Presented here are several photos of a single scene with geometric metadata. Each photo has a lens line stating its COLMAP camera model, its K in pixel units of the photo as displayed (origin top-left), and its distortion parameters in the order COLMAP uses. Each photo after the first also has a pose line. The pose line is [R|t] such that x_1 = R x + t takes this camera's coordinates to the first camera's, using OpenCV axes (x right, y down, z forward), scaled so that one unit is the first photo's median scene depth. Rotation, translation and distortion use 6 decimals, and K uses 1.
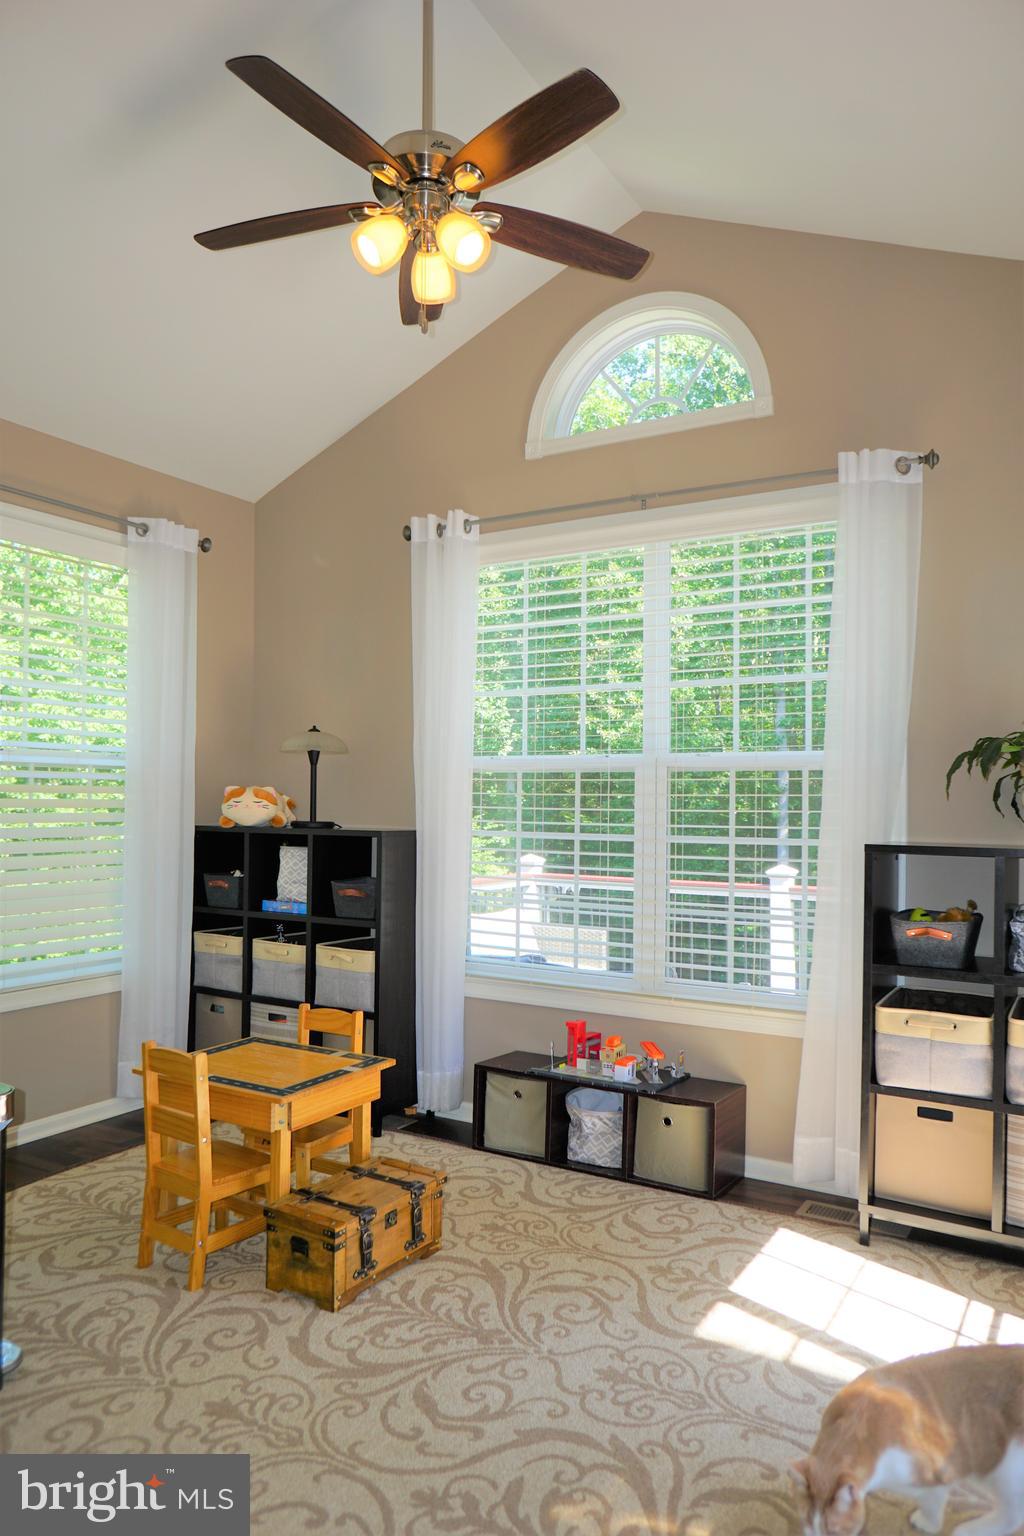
lens RADIAL K [[1077.9, 0, 512.2], [0, 1077.9, 777.0], [0, 0, 1]] dist [0.001155, 0.000708]
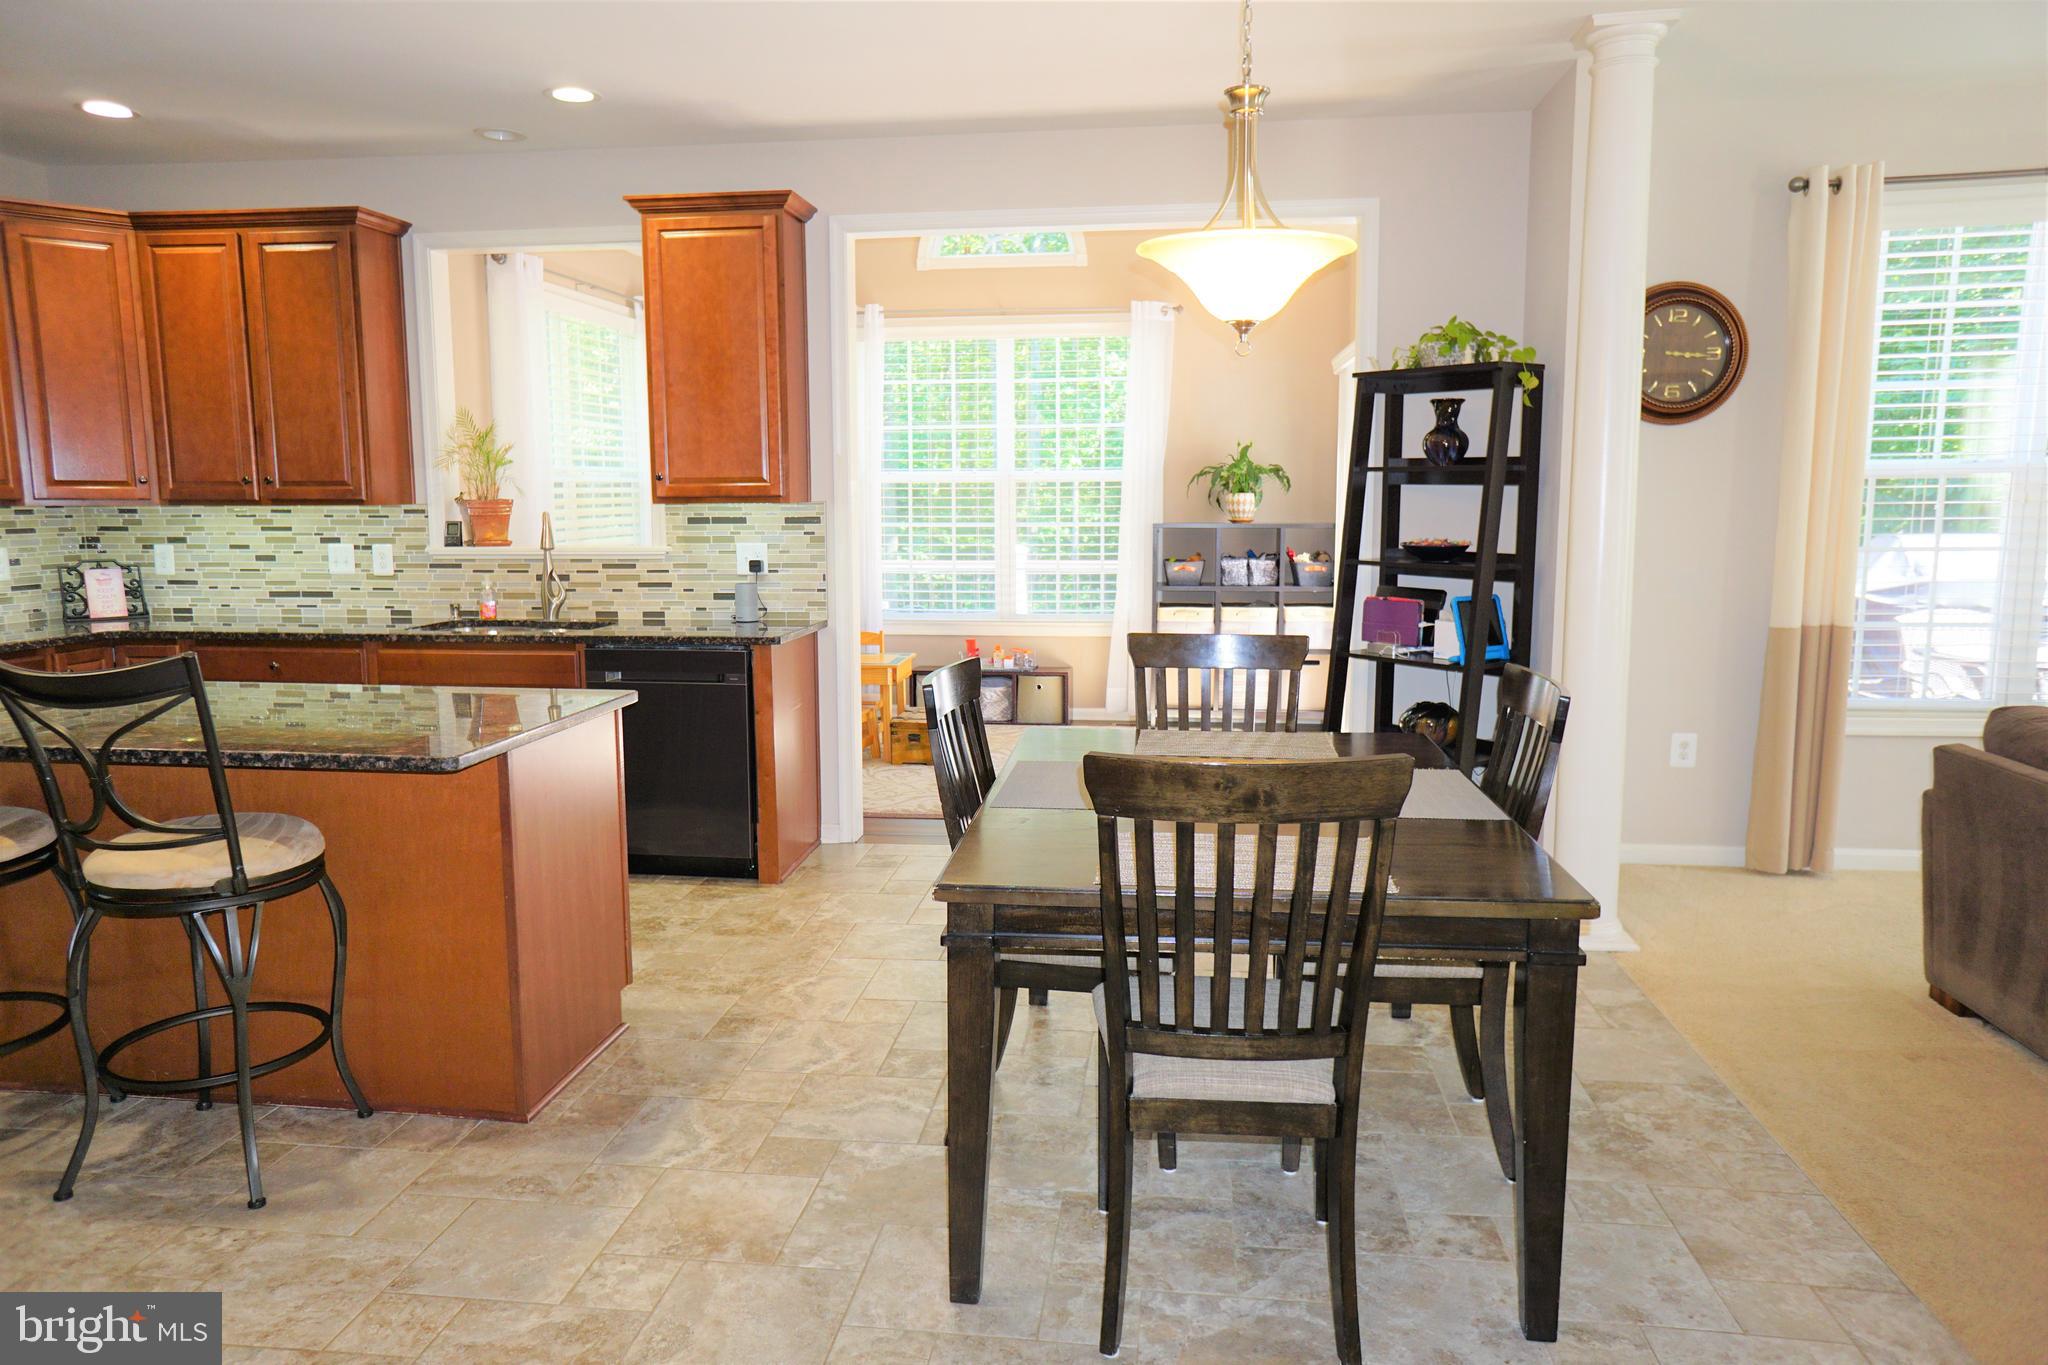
lens RADIAL K [[1398.1, 0, 1006.3], [0, 1398.1, 685.4], [0, 0, 1]] dist [-0.064394, 0.089877]
pose [[0.905003, -0.073678, 0.418976, -0.787082], [0.003981, 0.986311, 0.164846, -0.051327], [-0.425386, -0.147518, 0.892908, -0.920913]]
